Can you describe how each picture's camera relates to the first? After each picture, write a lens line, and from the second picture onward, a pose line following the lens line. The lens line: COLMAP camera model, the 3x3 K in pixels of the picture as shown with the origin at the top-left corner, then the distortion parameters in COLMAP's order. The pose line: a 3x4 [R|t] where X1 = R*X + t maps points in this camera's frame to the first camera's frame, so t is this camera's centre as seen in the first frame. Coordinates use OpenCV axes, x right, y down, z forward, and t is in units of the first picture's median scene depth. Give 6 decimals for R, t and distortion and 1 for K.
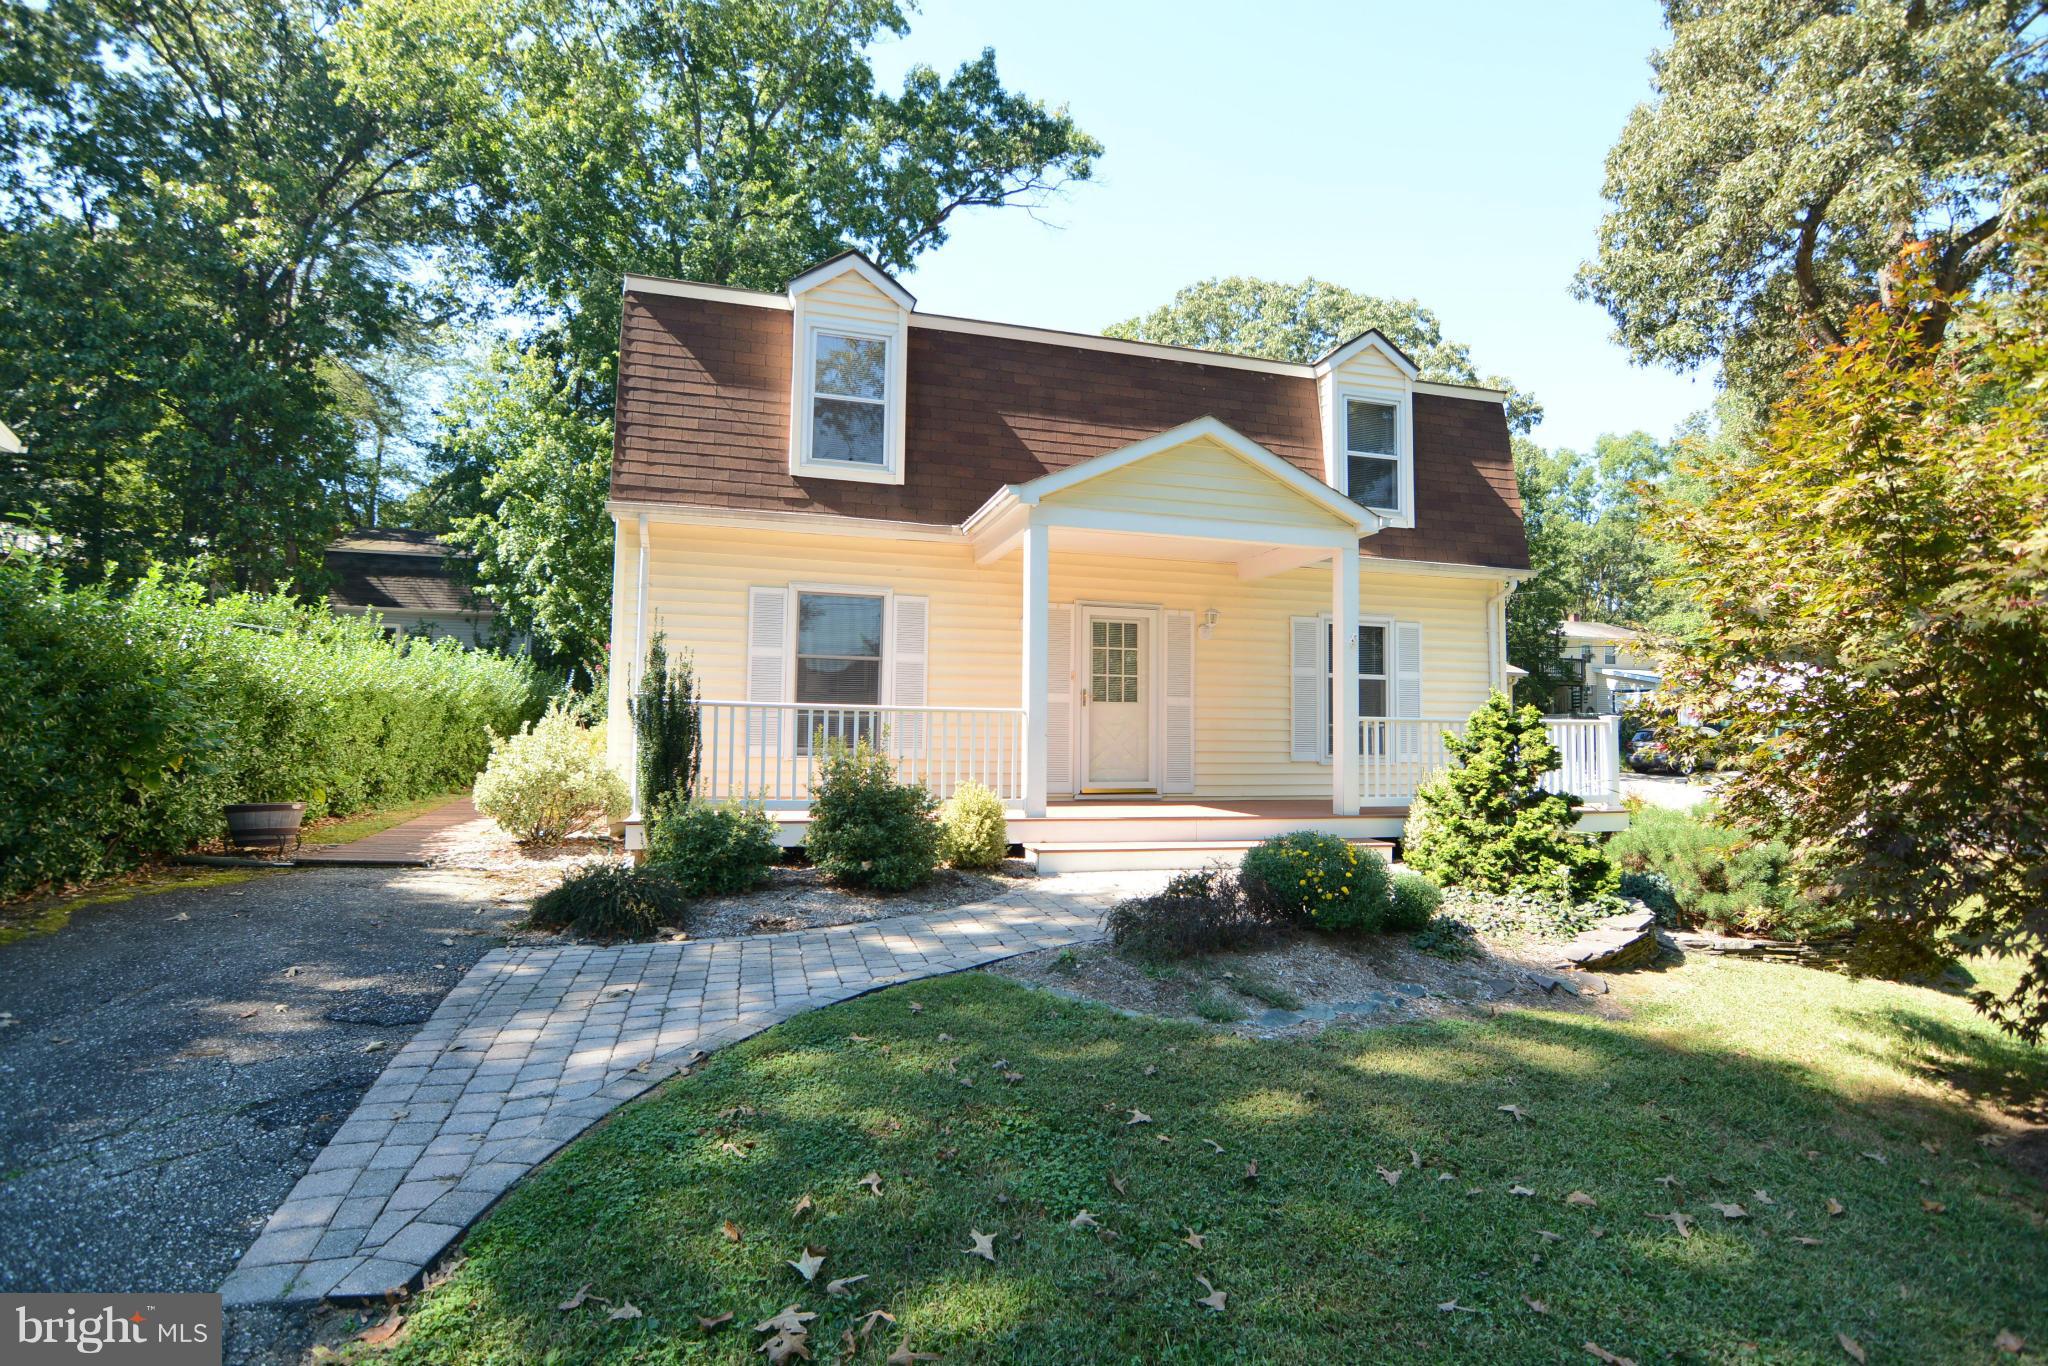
lens RADIAL K [[1003.4, 0, 1030.7], [0, 1003.4, 679.6], [0, 0, 1]] dist [-0.034914, 0.013757]
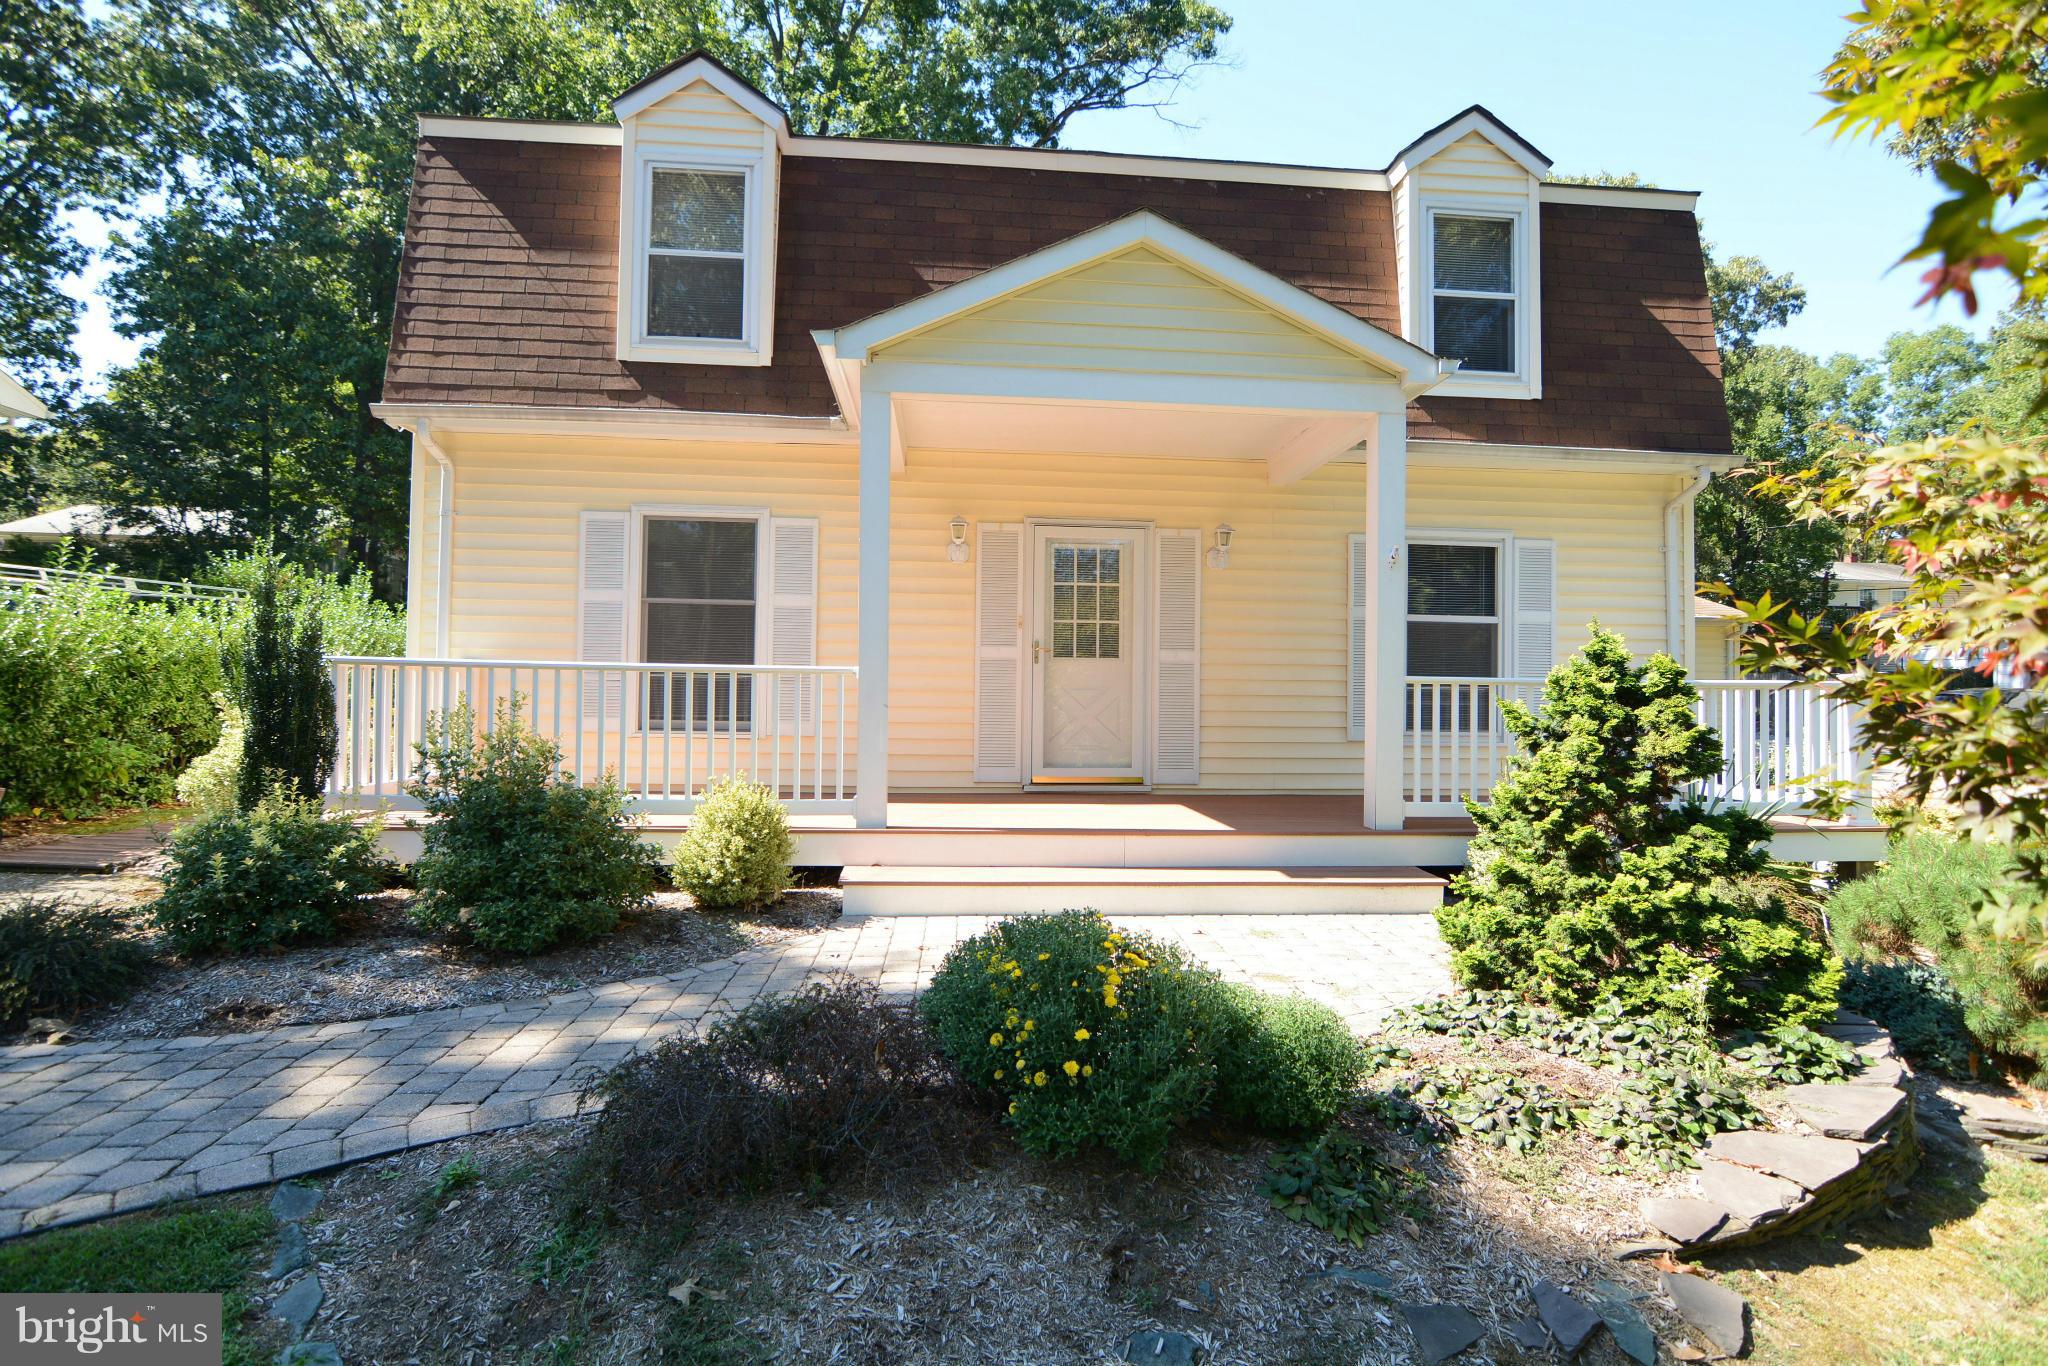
lens RADIAL K [[1003.4, 0, 1030.7], [0, 1003.4, 679.6], [0, 0, 1]] dist [-0.034914, 0.013757]
pose [[0.980435, -0.004042, -0.196800, 0.213223], [0.011377, 0.999282, 0.036152, 0.012921], [0.196512, -0.037684, 0.979777, 0.317915]]
